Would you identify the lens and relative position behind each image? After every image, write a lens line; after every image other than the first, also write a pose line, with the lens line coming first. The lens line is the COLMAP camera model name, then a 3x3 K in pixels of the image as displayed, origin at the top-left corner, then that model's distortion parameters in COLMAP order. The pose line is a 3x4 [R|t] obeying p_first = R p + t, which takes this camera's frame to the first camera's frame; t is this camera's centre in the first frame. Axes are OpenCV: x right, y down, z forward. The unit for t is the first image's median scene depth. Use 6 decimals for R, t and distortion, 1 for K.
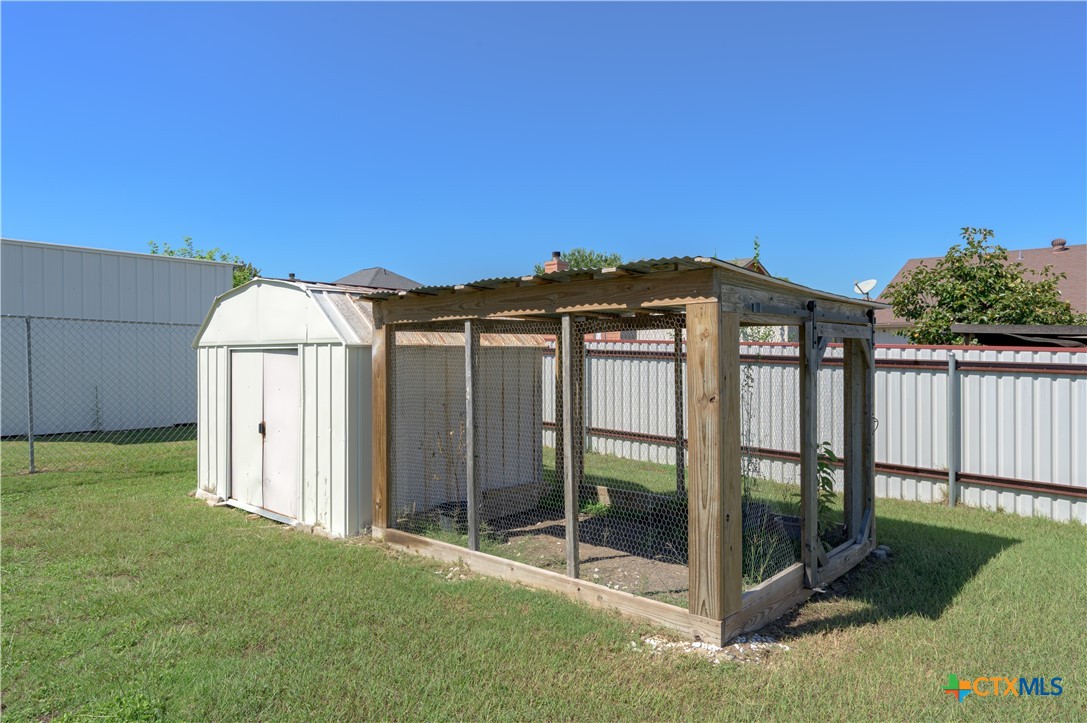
lens RADIAL K [[701.0, 0, 543.8], [0, 701.0, 357.1], [0, 0, 1]] dist [-0.003082, 0.002288]
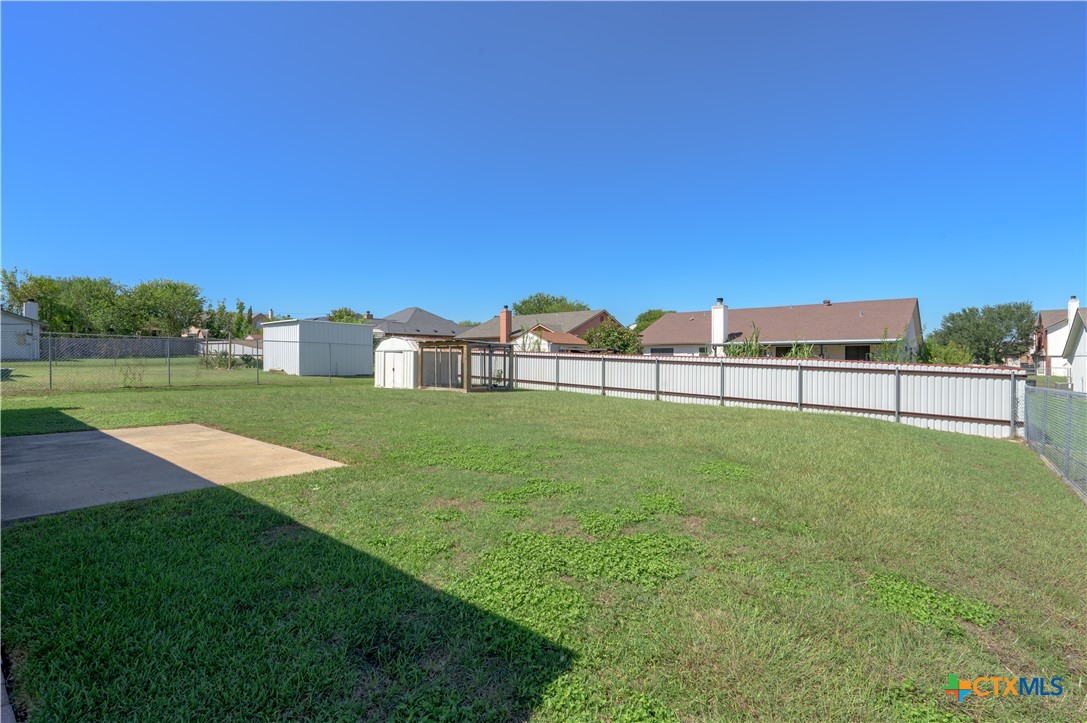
lens RADIAL K [[505.2, 0, 548.5], [0, 505.2, 358.3], [0, 0, 1]] dist [0.004658, 0.000316]
pose [[0.999427, 0.006602, 0.033192, 0.473585], [-0.006365, 0.999953, -0.007247, 0.045560], [-0.033239, 0.007032, 0.999423, -2.212800]]
